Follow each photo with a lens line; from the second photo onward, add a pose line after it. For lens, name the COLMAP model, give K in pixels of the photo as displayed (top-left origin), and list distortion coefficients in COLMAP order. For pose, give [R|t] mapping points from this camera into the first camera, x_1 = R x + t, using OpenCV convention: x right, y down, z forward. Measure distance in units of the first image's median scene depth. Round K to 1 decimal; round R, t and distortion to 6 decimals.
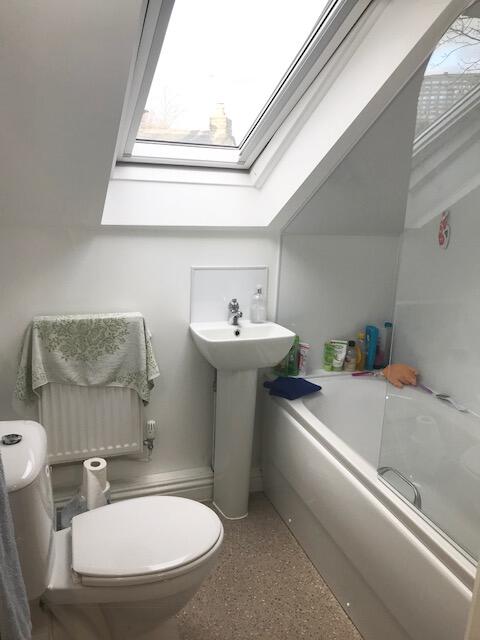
lens RADIAL K [[522.7, 0, 238.5], [0, 522.7, 318.5], [0, 0, 1]] dist [0.049000, -0.077453]
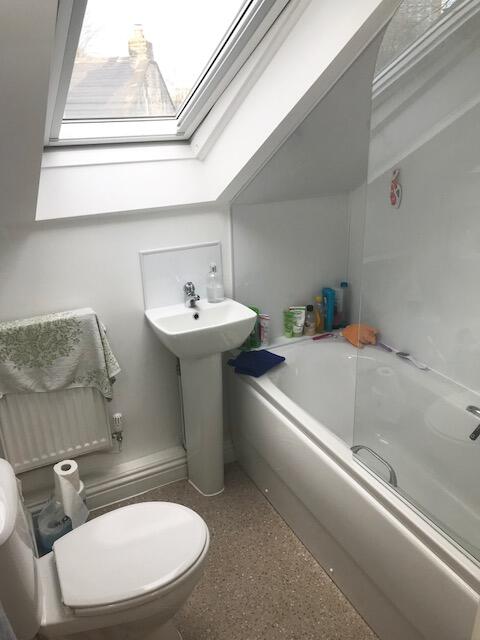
lens RADIAL K [[522.7, 0, 238.5], [0, 522.7, 318.5], [0, 0, 1]] dist [0.049000, -0.077453]
pose [[0.989641, -0.109381, 0.092987, -0.014973], [0.096101, 0.985906, 0.136942, -0.093293], [-0.106656, -0.126587, 0.986205, 0.036600]]
